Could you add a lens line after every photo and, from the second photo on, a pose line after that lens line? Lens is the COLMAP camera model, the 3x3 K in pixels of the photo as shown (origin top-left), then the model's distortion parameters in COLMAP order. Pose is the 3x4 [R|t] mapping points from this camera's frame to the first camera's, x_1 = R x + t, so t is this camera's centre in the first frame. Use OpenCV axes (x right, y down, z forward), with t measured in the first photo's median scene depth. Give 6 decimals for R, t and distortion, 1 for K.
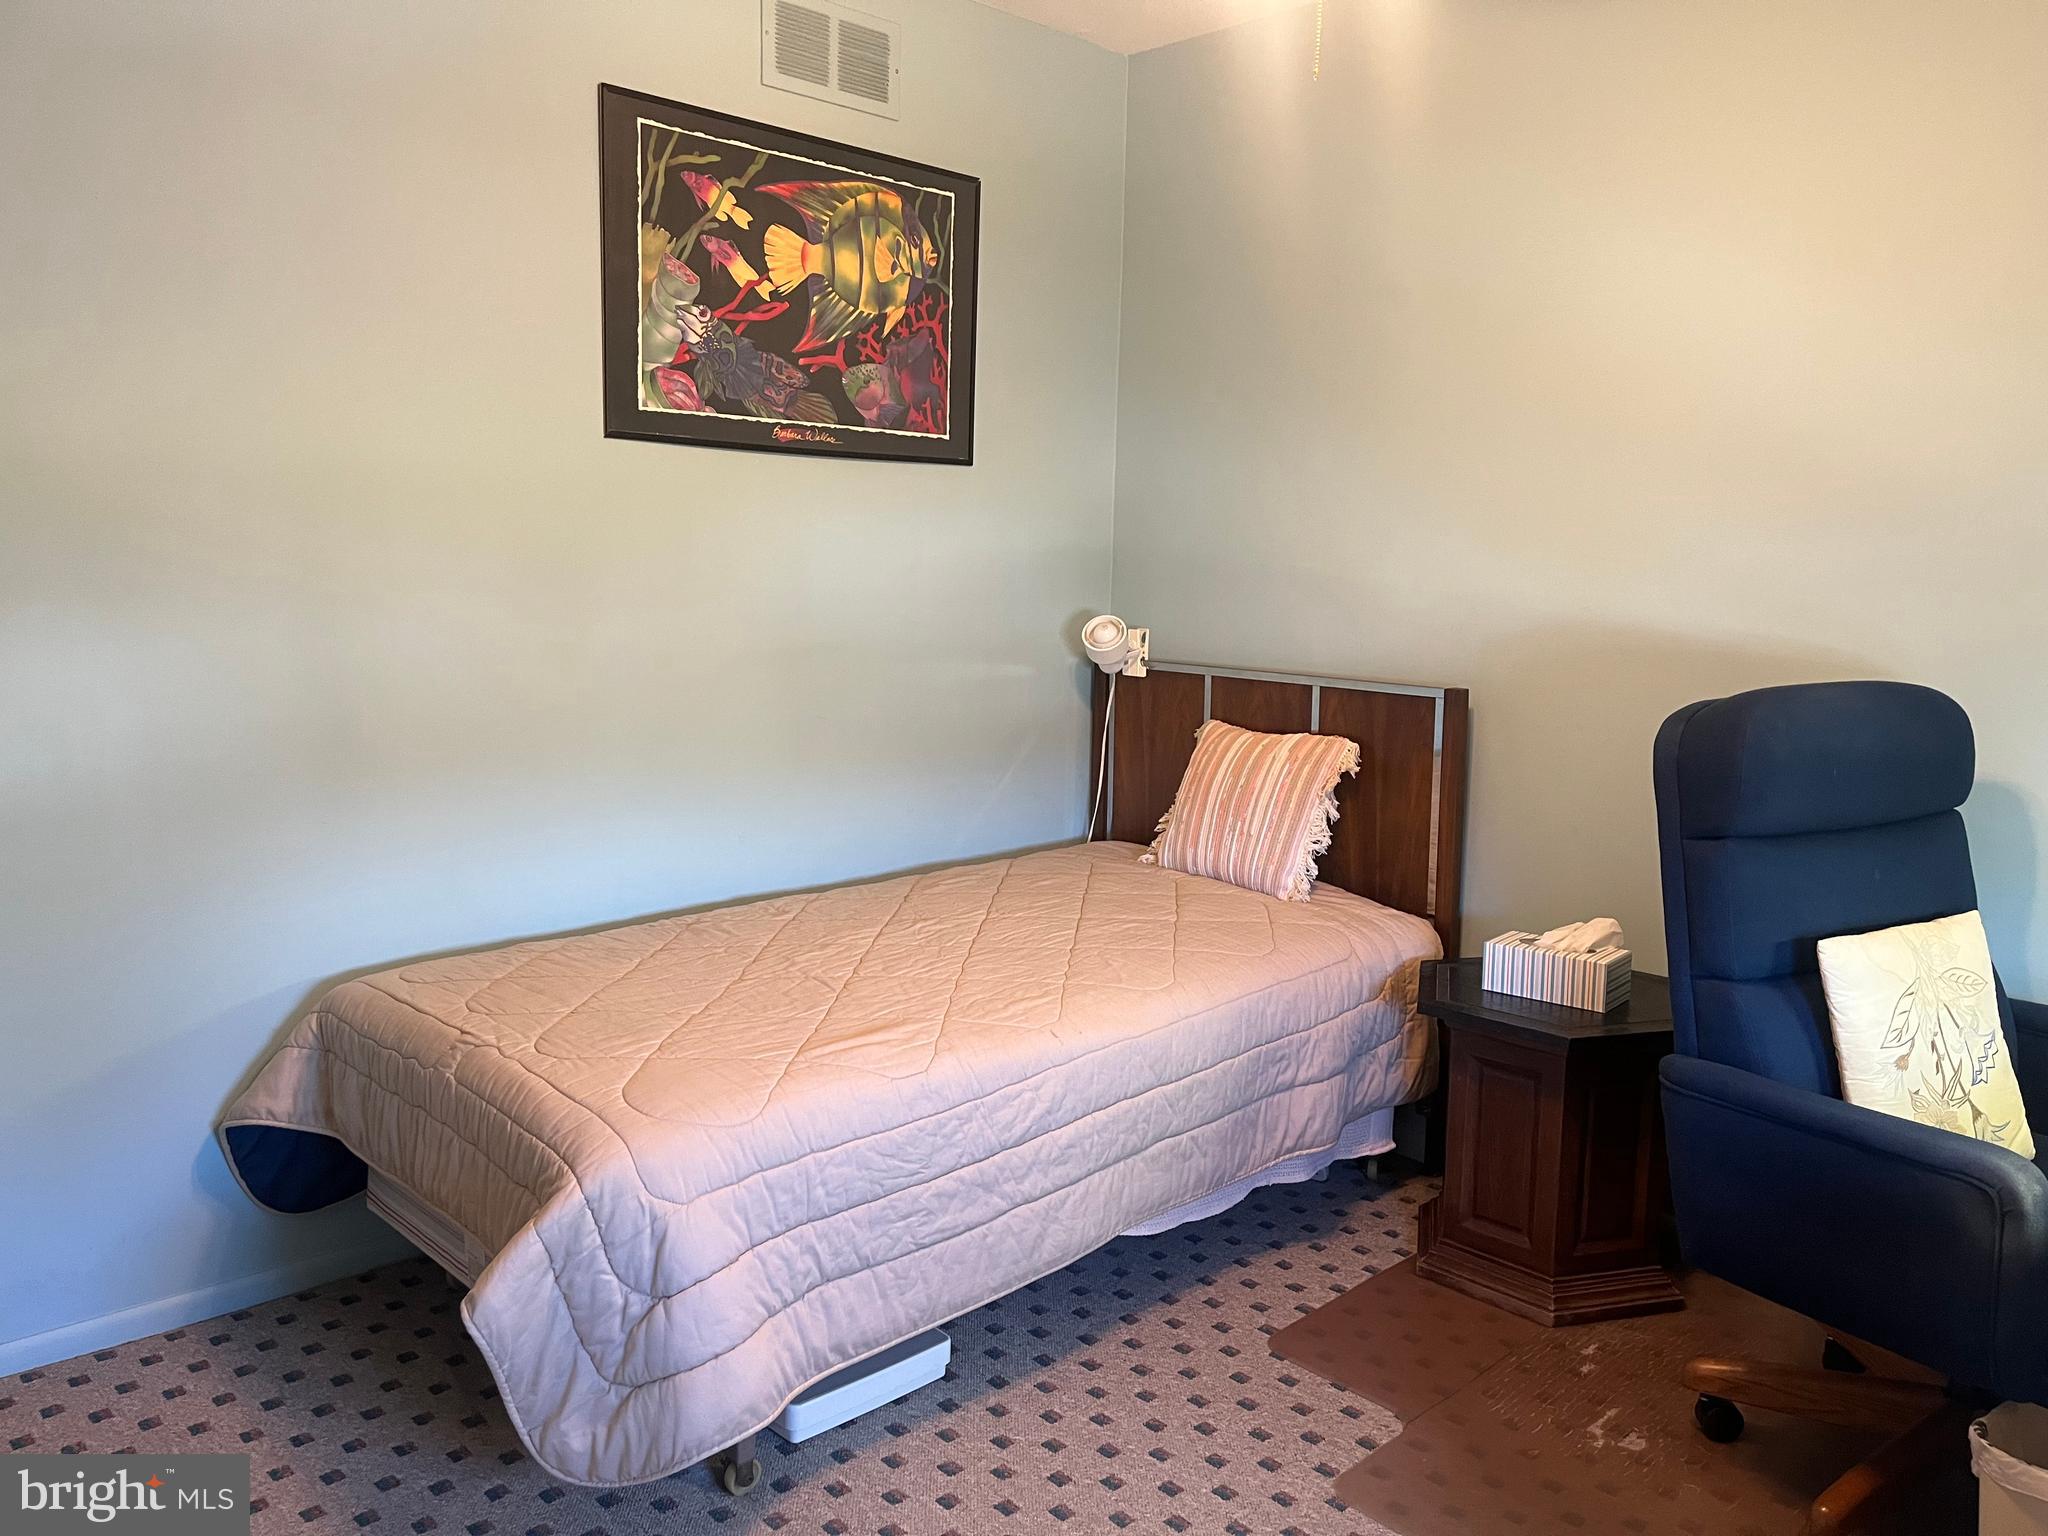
lens RADIAL K [[1546.5, 0, 1023.2], [0, 1546.5, 781.9], [0, 0, 1]] dist [0.077695, -0.104005]
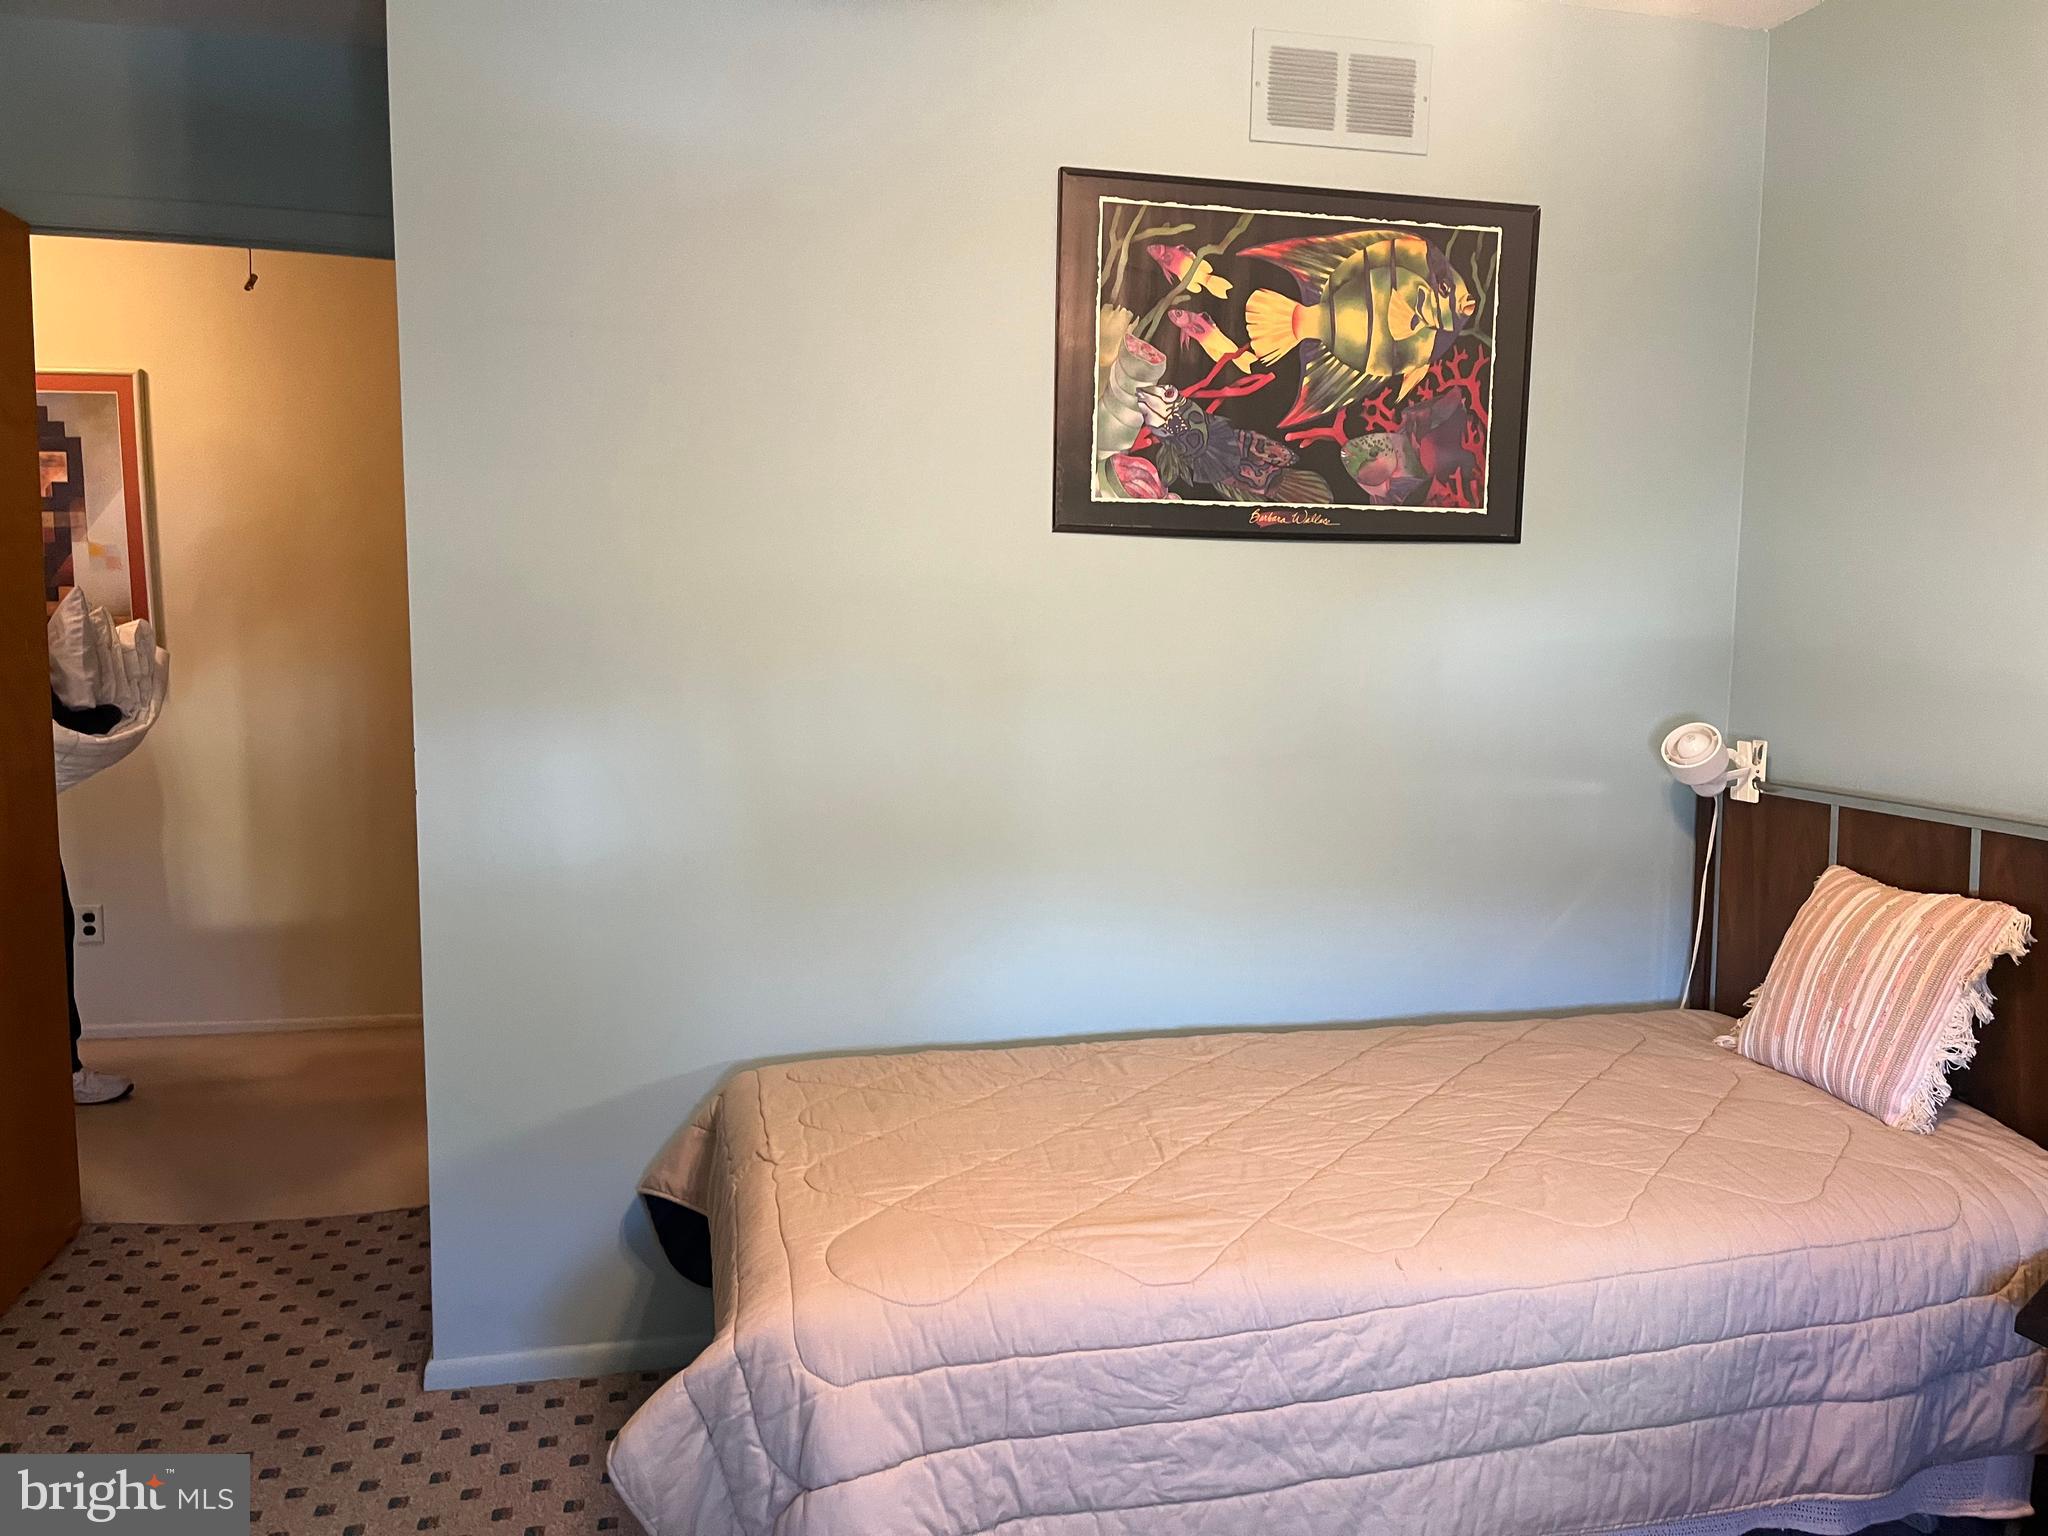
lens RADIAL K [[1546.5, 0, 1032.0], [0, 1546.5, 782.5], [0, 0, 1]] dist [0.077695, -0.104005]
pose [[0.860190, 0.041374, -0.508292, 0.205471], [-0.070494, 0.996782, -0.038163, -0.028803], [0.505077, 0.068659, 0.860339, 0.178995]]
